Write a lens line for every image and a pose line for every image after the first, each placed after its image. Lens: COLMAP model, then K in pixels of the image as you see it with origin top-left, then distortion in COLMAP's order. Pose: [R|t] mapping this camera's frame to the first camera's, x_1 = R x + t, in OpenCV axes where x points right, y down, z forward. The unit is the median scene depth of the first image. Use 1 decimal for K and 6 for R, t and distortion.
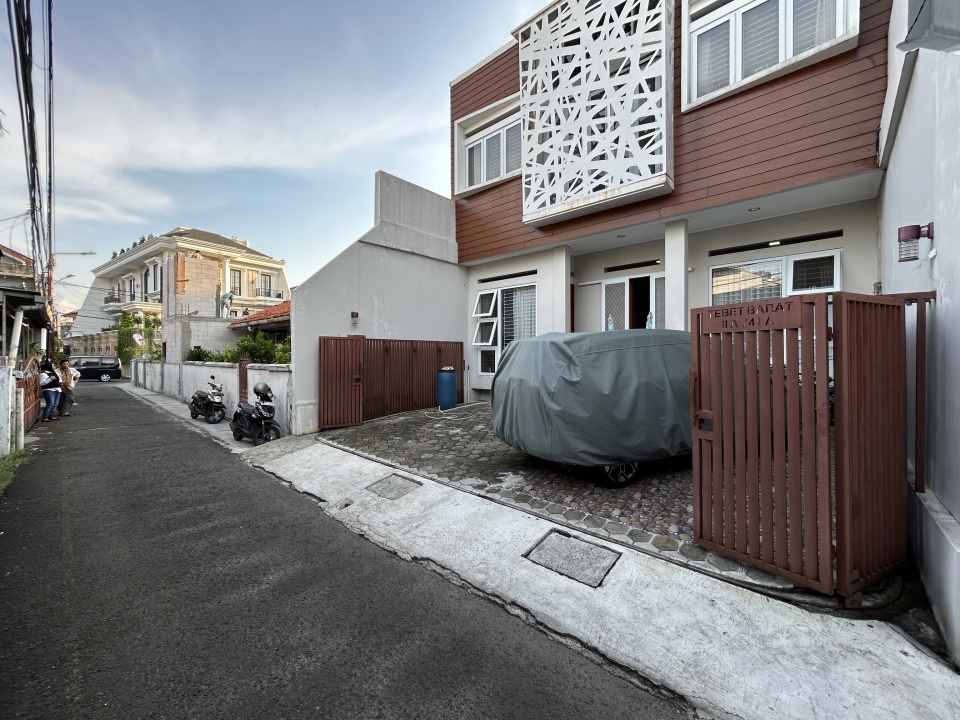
lens RADIAL K [[391.0, 0, 479.1], [0, 391.0, 357.6], [0, 0, 1]] dist [-0.000276, 0.001553]
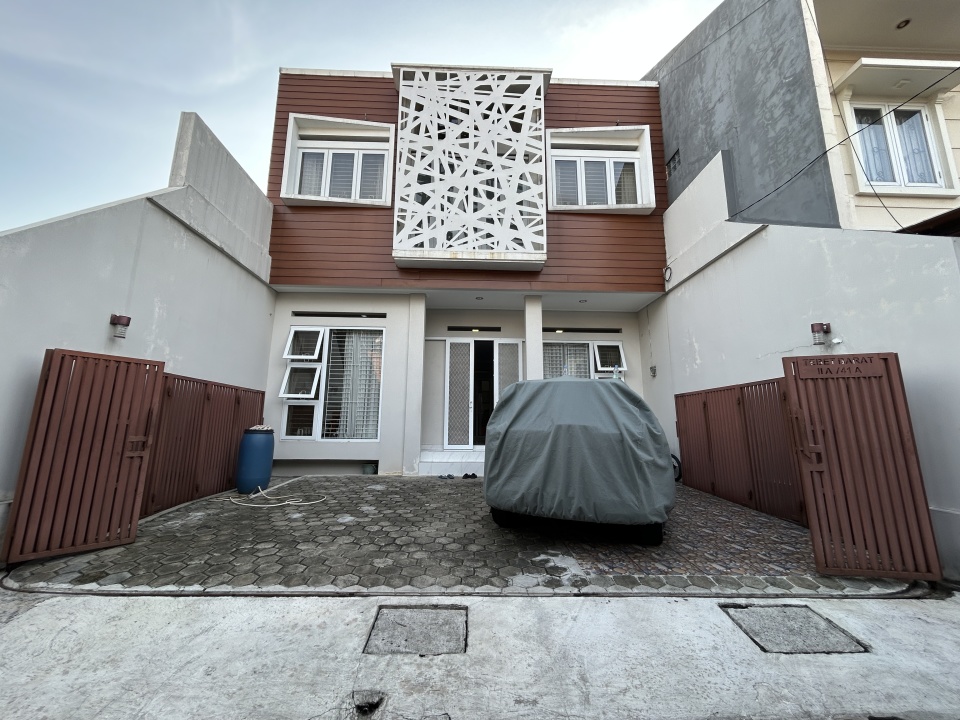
lens RADIAL K [[391.0, 0, 480.7], [0, 391.0, 357.0], [0, 0, 1]] dist [-0.000276, 0.001553]
pose [[0.715883, 0.133050, 0.685426, -0.357359], [-0.005692, 0.982756, -0.184821, 0.037635], [-0.698197, 0.128409, 0.704296, 0.317982]]
